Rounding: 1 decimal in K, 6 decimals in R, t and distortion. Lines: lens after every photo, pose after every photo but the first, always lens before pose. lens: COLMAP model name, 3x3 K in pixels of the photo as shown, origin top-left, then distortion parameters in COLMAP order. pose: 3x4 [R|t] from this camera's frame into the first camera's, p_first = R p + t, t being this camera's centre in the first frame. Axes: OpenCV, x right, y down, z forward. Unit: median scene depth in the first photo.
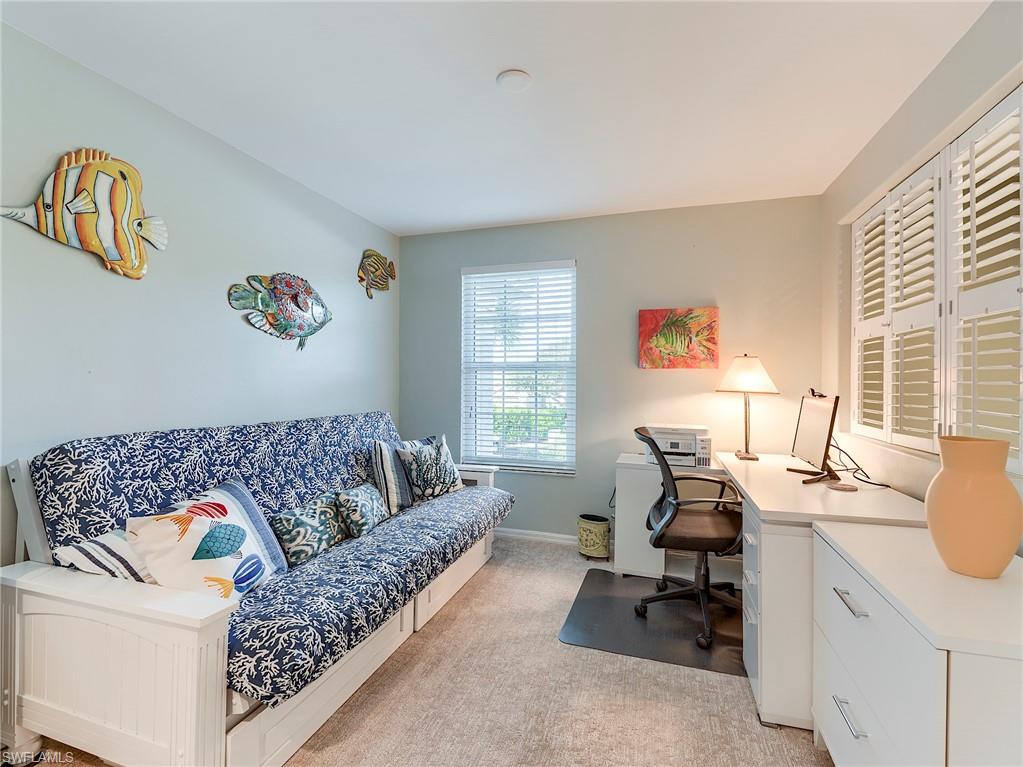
lens RADIAL K [[463.0, 0, 511.5], [0, 463.0, 383.5], [0, 0, 1]] dist [0.008561, -0.011495]
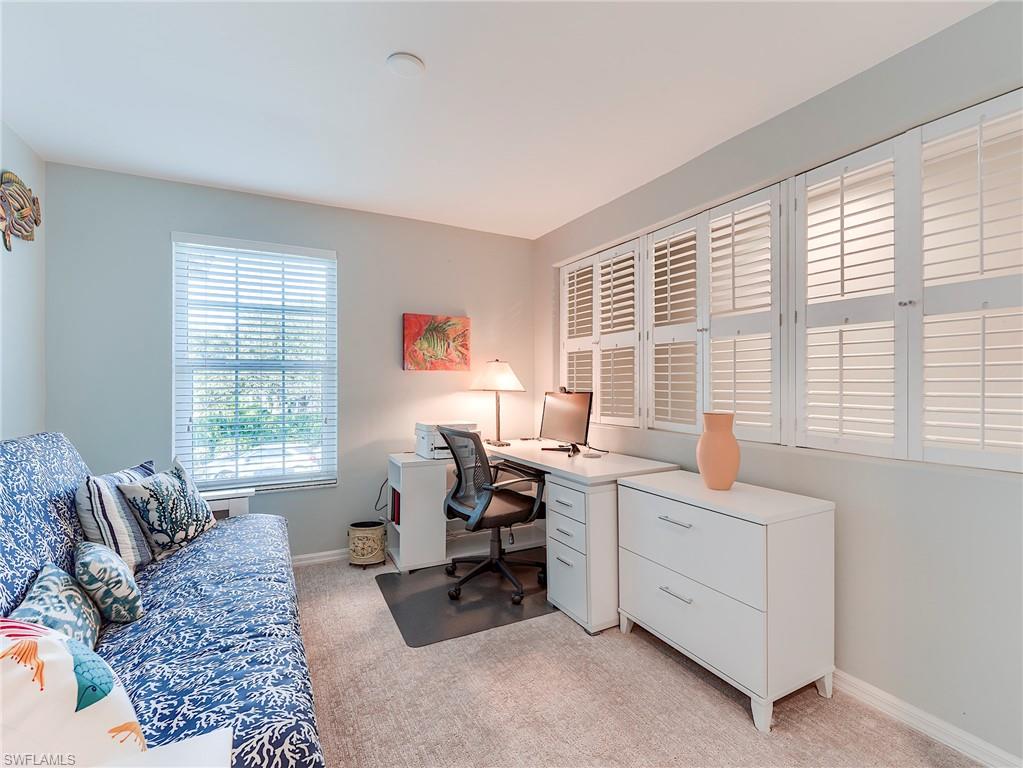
lens RADIAL K [[465.9, 0, 511.5], [0, 465.9, 384.0], [0, 0, 1]] dist [0.006736, -0.010700]
pose [[0.705140, -0.008799, 0.709013, -0.339987], [0.008914, 0.999954, 0.003545, -0.003162], [-0.709012, 0.003820, 0.705186, 0.117215]]
